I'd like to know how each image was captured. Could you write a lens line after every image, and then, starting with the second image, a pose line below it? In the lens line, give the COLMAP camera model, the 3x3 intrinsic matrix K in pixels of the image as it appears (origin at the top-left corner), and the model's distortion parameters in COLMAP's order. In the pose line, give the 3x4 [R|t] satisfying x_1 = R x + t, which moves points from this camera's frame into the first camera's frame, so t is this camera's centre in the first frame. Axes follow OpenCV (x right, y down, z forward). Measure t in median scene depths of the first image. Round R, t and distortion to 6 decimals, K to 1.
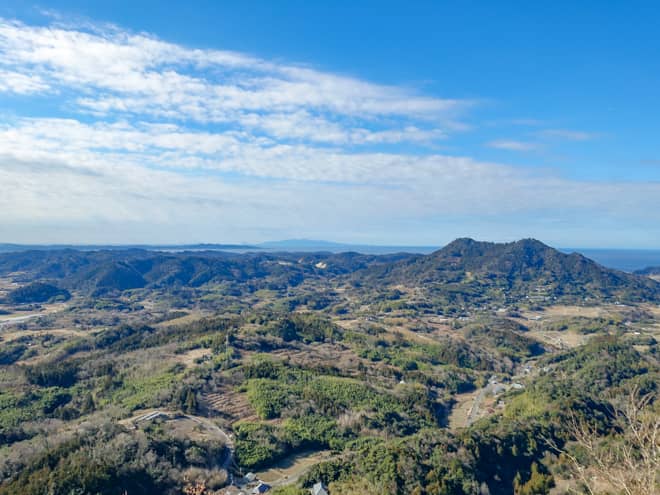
lens RADIAL K [[526.2, 0, 334.4], [0, 526.2, 247.2], [0, 0, 1]] dist [-0.001463, 0.000585]
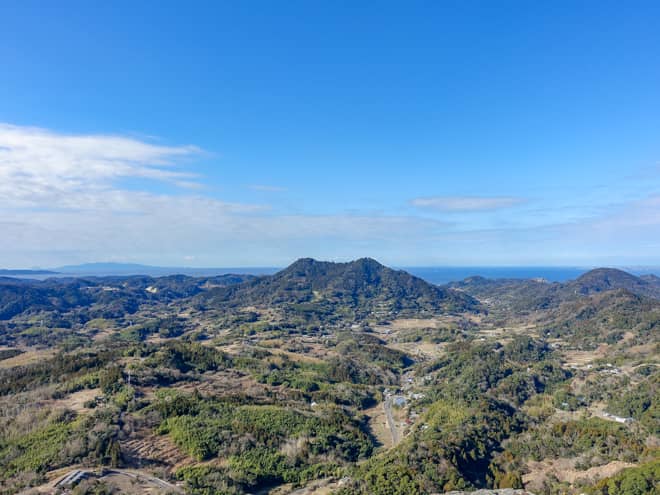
lens RADIAL K [[526.2, 0, 334.4], [0, 526.2, 247.2], [0, 0, 1]] dist [-0.001463, 0.000585]
pose [[0.937243, -0.005109, 0.348640, -0.142671], [0.019336, 0.999115, -0.037341, 0.000793], [-0.348141, 0.041739, 0.936512, 0.041987]]
